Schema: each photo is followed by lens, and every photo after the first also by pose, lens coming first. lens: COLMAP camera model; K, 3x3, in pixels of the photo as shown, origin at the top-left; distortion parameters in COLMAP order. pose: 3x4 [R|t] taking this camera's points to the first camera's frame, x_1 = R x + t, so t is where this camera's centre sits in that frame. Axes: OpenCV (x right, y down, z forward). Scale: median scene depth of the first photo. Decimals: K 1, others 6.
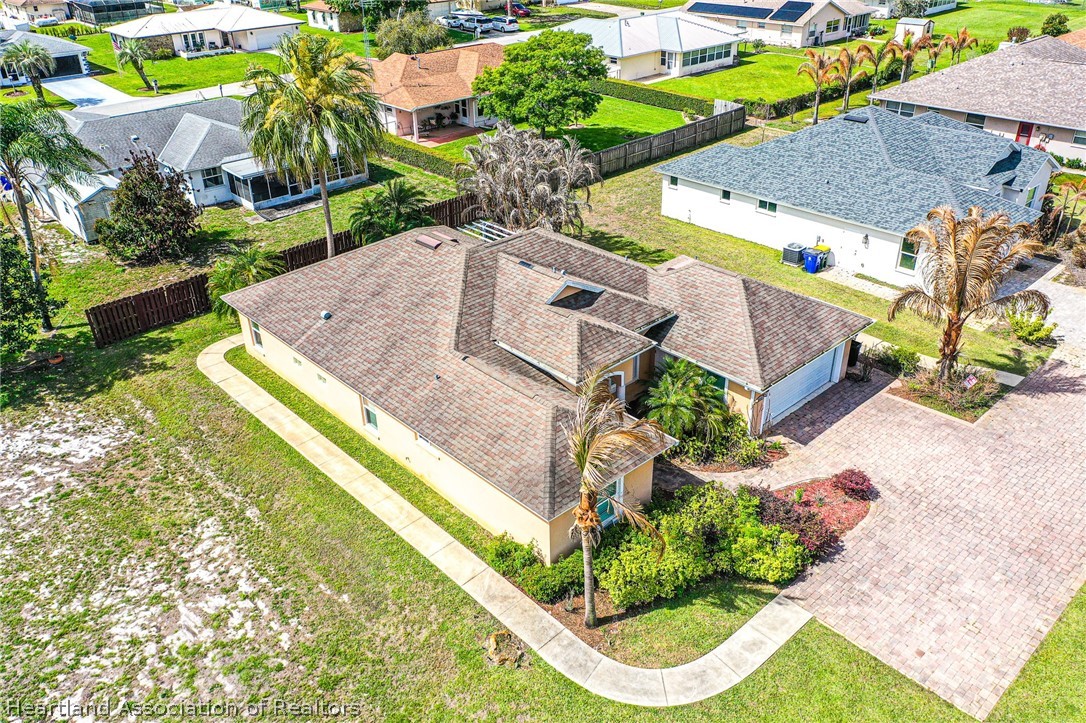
lens RADIAL K [[860.0, 0, 541.6], [0, 860.0, 363.0], [0, 0, 1]] dist [0.010516, 0.003304]
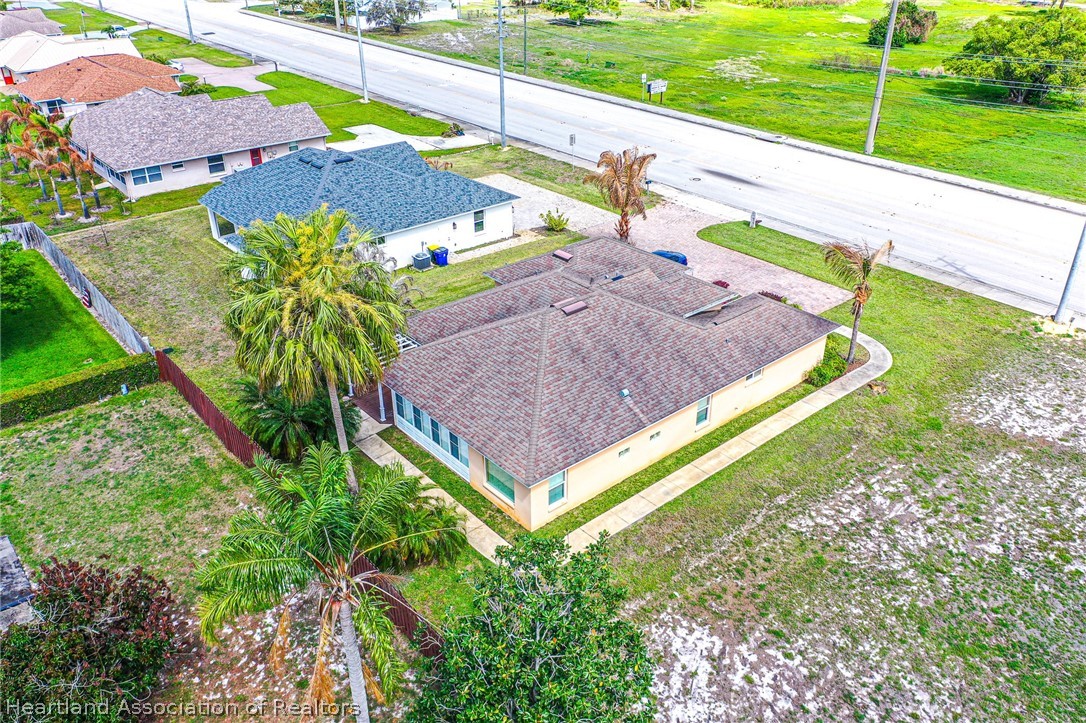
lens RADIAL K [[860.0, 0, 541.3], [0, 860.0, 360.2], [0, 0, 1]] dist [0.010516, 0.003304]
pose [[0.039286, -0.462654, 0.885668, -1.550206], [0.492759, 0.780052, 0.385625, -0.724744], [-0.869278, 0.421272, 0.258622, 1.019889]]
